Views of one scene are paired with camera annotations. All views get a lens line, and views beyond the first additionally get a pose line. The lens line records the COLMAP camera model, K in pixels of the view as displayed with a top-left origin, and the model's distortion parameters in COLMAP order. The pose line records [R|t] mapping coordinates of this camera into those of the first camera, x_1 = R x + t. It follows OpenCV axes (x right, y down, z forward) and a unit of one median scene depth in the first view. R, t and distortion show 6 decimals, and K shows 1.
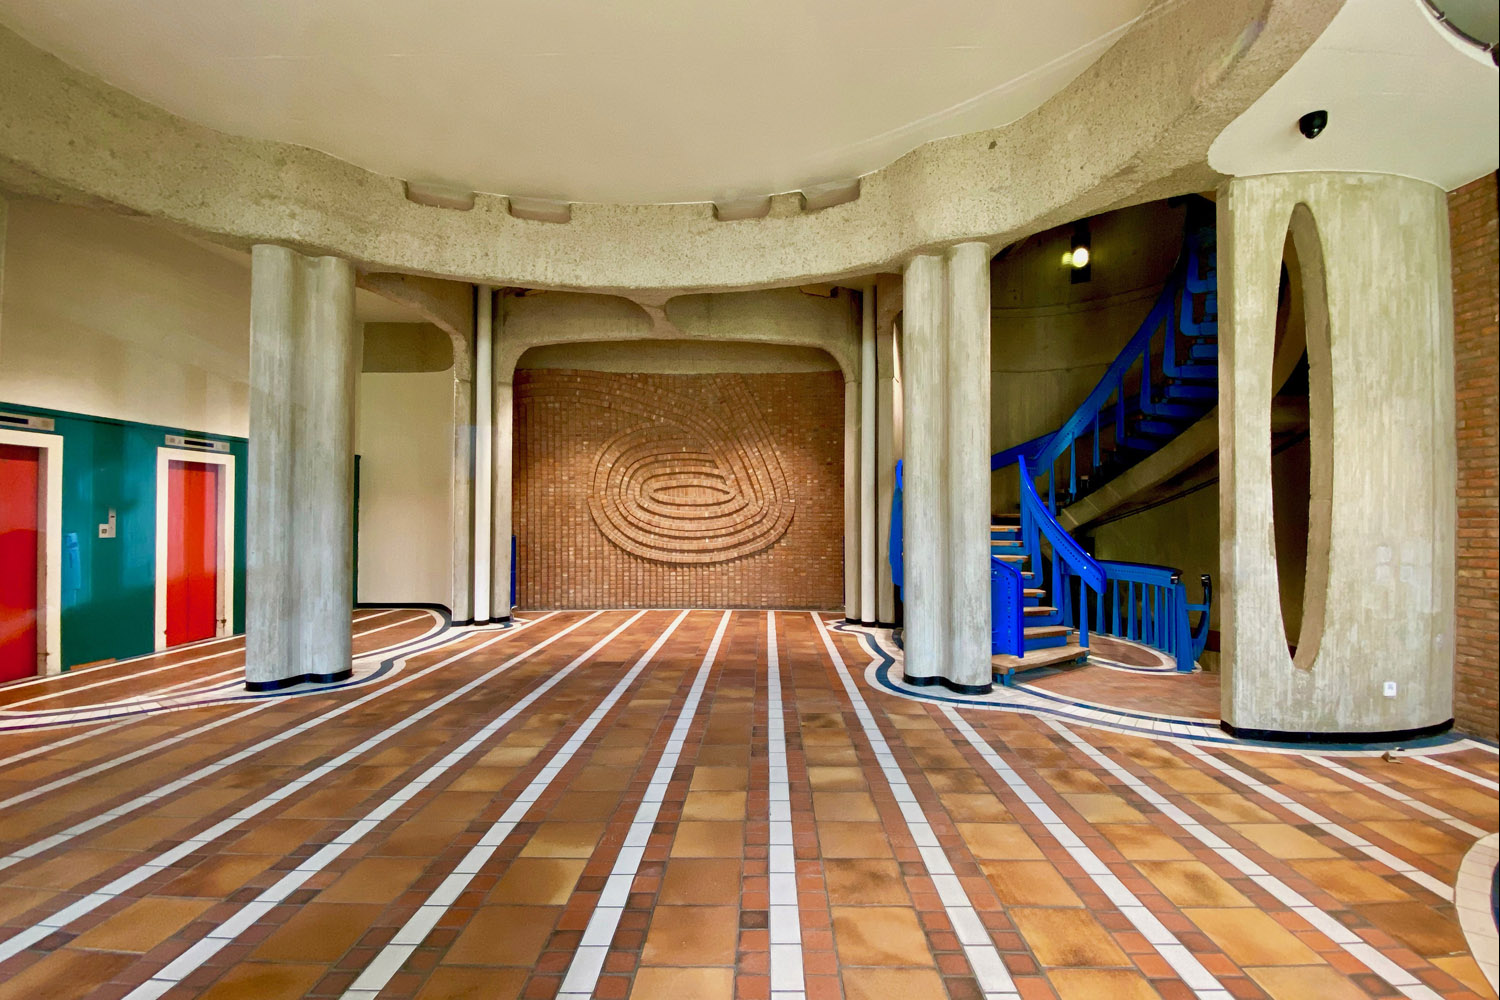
lens RADIAL K [[617.0, 0, 752.9], [0, 617.0, 520.5], [0, 0, 1]] dist [0.001438, 0.000017]
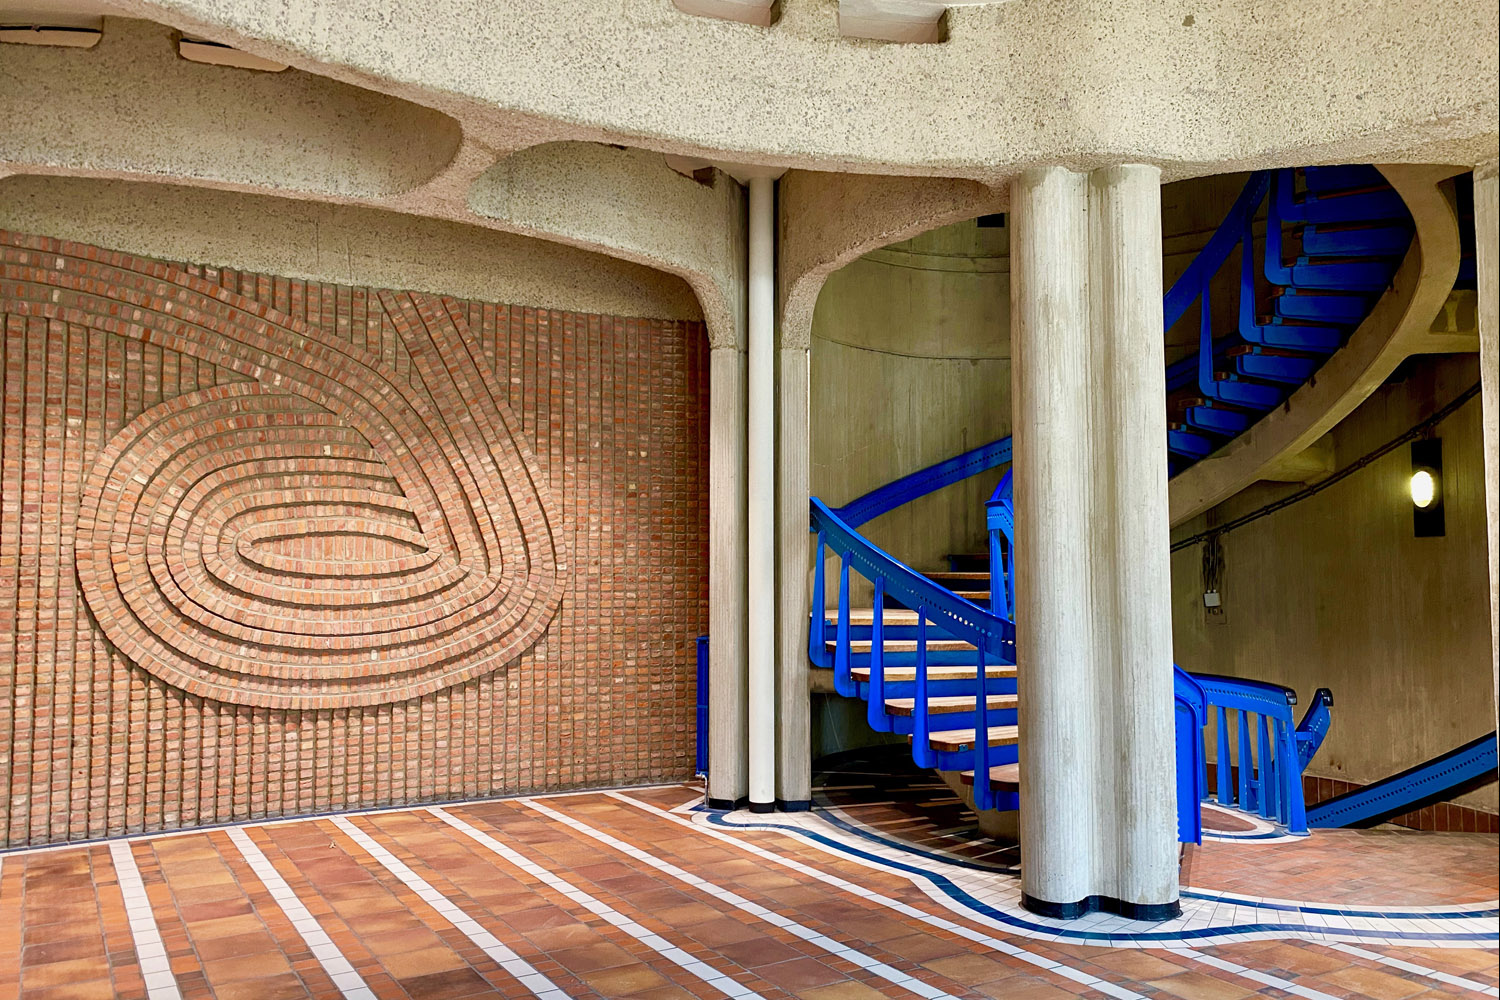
lens RADIAL K [[1170.4, 0, 750.0], [0, 1170.4, 500.0], [0, 0, 1]] dist [0.037795, -0.105330]
pose [[0.844099, 0.030484, 0.535320, -0.410193], [0.004867, 0.997906, -0.064500, -0.032106], [-0.536165, 0.057050, 0.842183, 0.173878]]
